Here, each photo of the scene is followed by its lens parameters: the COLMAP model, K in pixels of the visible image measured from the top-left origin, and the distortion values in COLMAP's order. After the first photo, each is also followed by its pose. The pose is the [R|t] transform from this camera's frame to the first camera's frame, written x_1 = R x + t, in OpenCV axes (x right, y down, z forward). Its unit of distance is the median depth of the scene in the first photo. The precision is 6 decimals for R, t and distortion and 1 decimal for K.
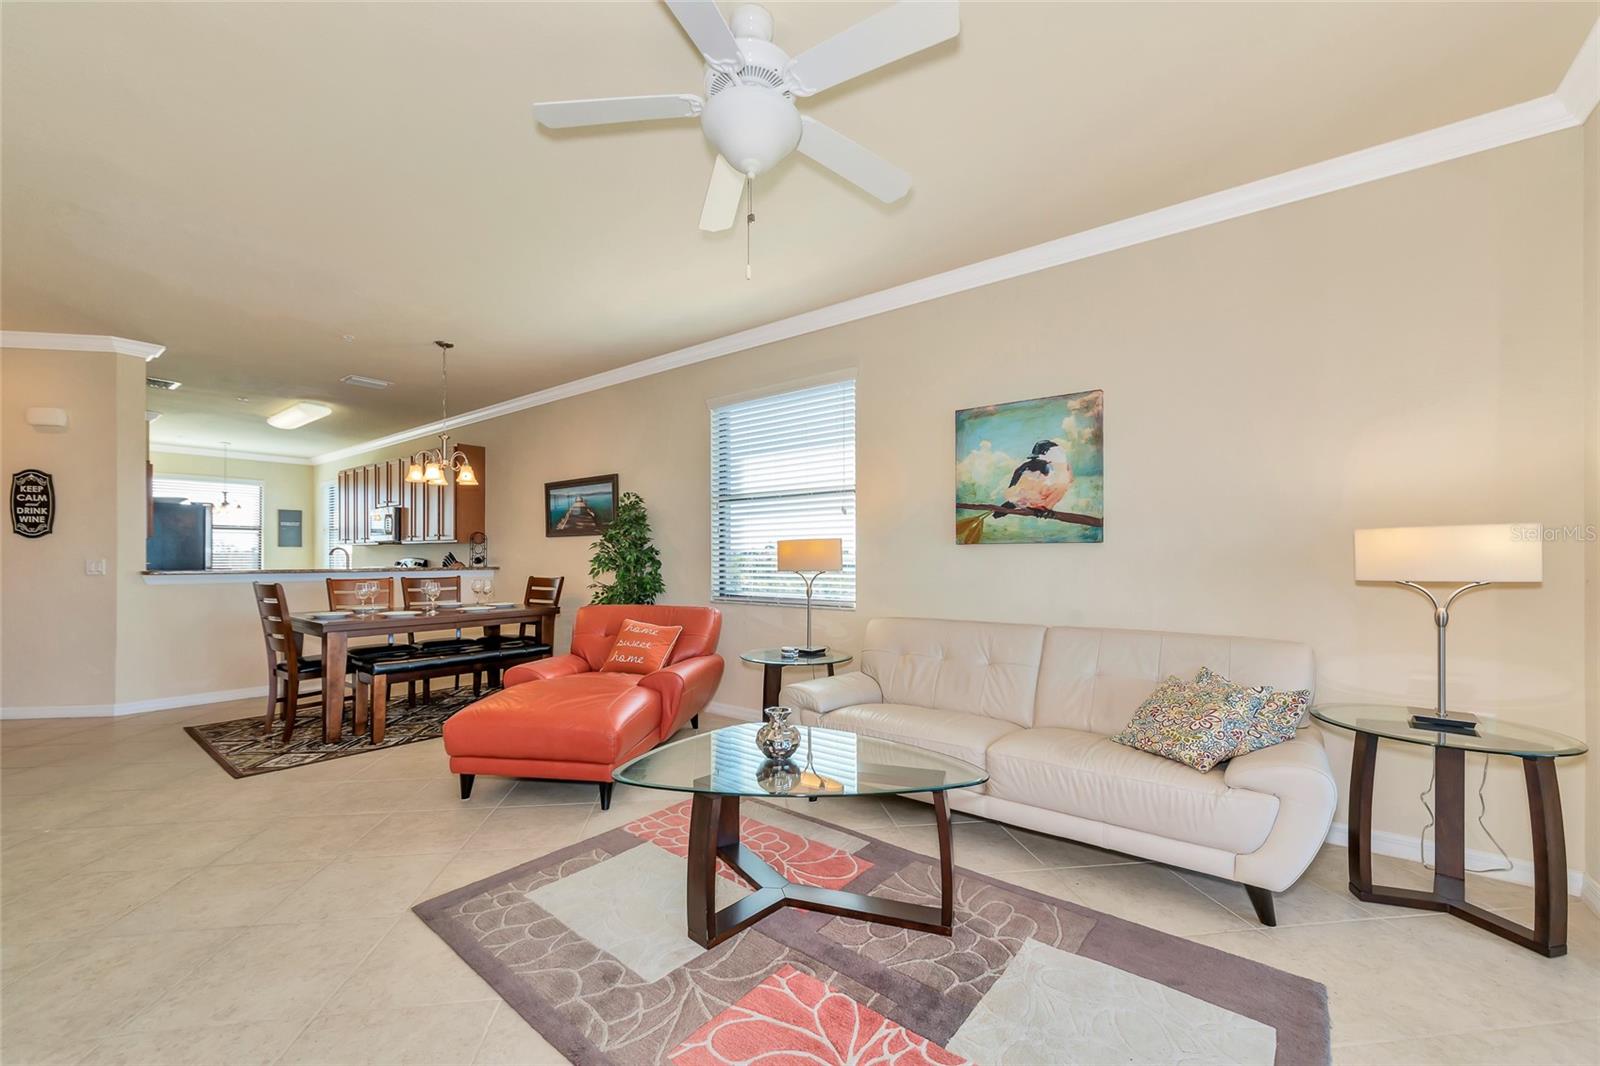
lens RADIAL K [[631.8, 0, 796.5], [0, 631.8, 560.3], [0, 0, 1]] dist [0.004466, 0.000532]
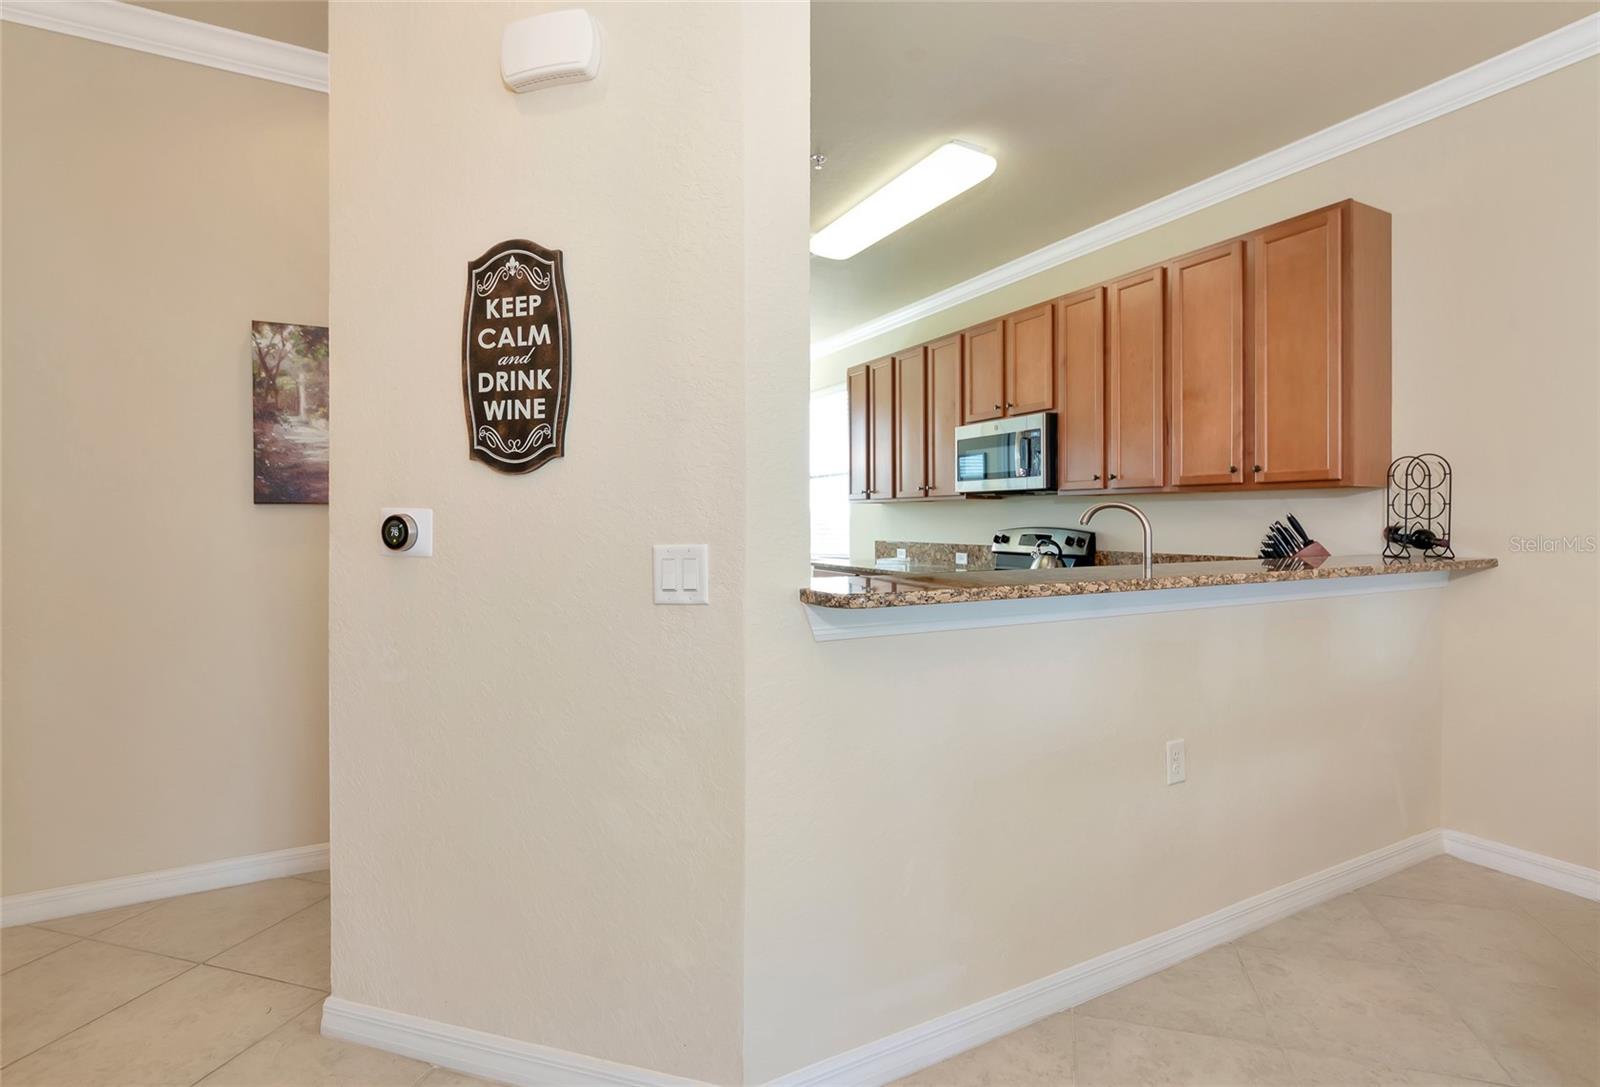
lens RADIAL K [[767.0, 0, 805.5], [0, 767.0, 533.4], [0, 0, 1]] dist [-0.002515, -0.000198]
pose [[0.908327, 0.004164, -0.418241, -0.926020], [0.001667, 0.999906, 0.013576, -0.011156], [0.418258, -0.013029, 0.908235, 0.729720]]
